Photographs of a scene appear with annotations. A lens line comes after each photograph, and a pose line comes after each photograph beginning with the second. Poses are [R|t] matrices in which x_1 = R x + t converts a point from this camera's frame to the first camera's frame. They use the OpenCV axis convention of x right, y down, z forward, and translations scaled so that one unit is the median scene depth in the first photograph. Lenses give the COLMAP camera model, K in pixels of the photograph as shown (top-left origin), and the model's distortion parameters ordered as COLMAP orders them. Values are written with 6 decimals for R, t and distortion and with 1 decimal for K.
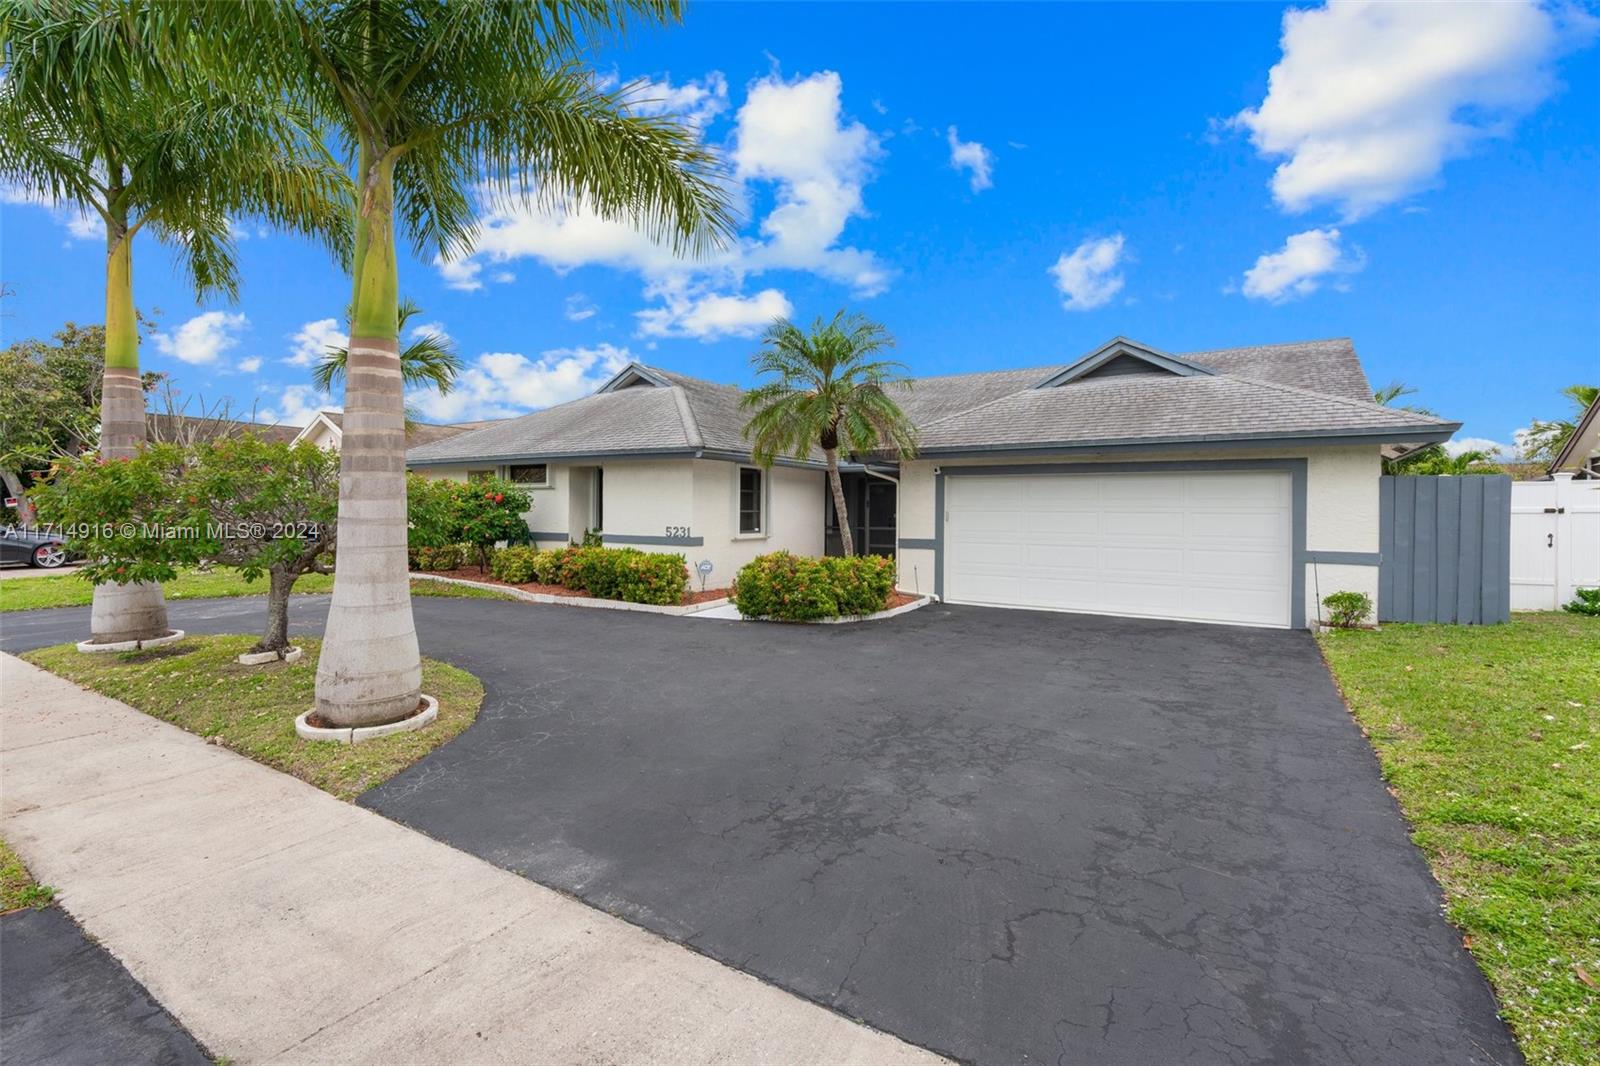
lens RADIAL K [[709.6, 0, 796.5], [0, 709.6, 528.1], [0, 0, 1]] dist [-0.003429, 0.000311]
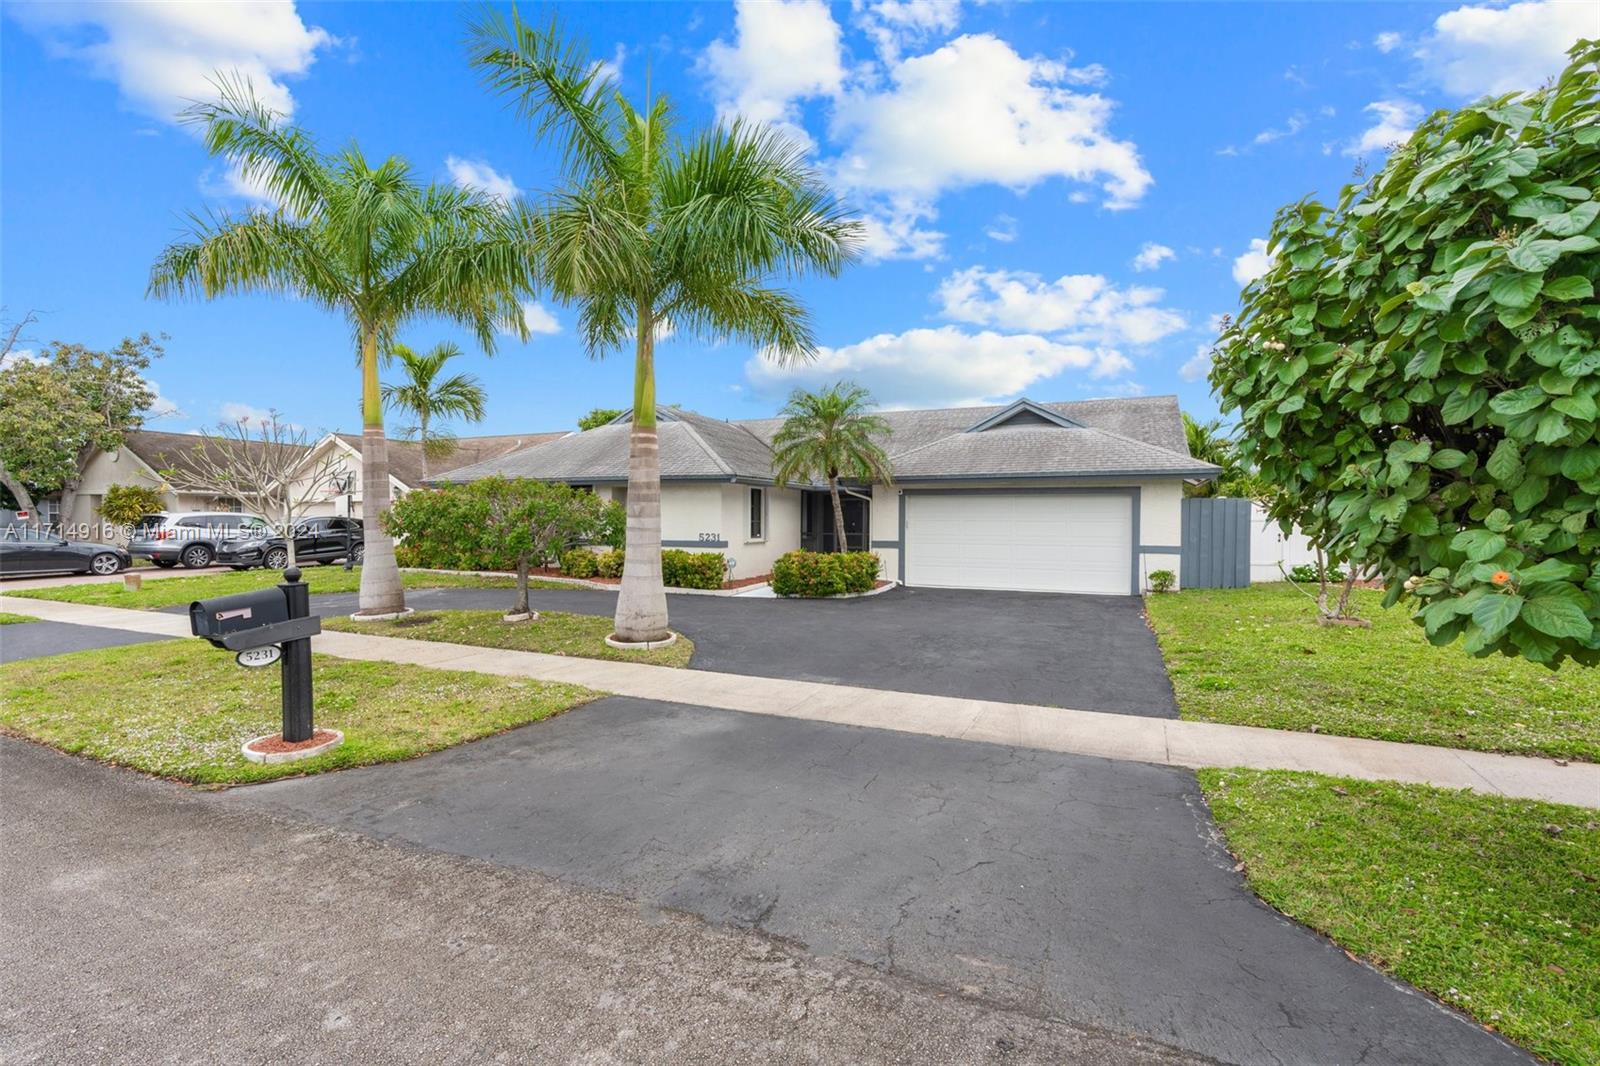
lens RADIAL K [[688.5, 0, 794.4], [0, 688.5, 552.6], [0, 0, 1]] dist [-0.000554, 0.000038]
pose [[0.991054, -0.010483, 0.133048, -0.211105], [0.007210, 0.999660, 0.025058, 0.003387], [-0.133265, -0.023874, 0.990793, -0.356501]]
